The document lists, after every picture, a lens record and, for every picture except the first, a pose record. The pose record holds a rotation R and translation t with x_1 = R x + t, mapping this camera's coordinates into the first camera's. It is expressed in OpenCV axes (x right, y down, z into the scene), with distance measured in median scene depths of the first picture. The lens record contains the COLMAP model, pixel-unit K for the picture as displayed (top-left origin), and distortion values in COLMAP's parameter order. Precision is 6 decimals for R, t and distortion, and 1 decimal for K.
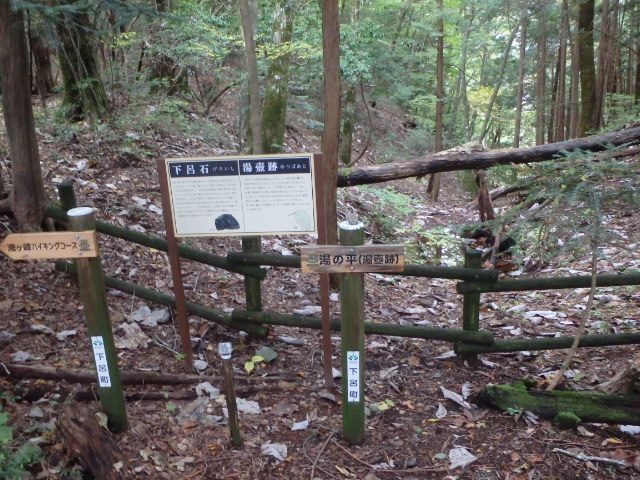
lens RADIAL K [[607.0, 0, 316.4], [0, 607.0, 236.9], [0, 0, 1]] dist [-0.031135, -0.007060]
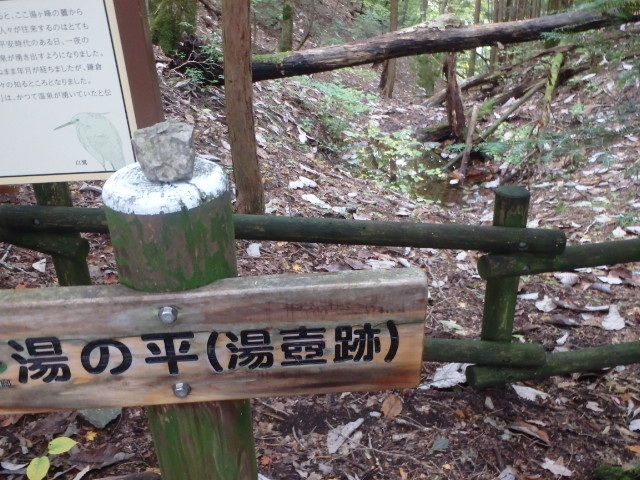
lens RADIAL K [[607.0, 0, 316.4], [0, 607.0, 236.9], [0, 0, 1]] dist [-0.031135, -0.007060]
pose [[0.996029, -0.034899, 0.081904, 0.023812], [0.021223, 0.986521, 0.162253, -0.008829], [-0.086462, -0.159871, 0.983344, 0.209471]]
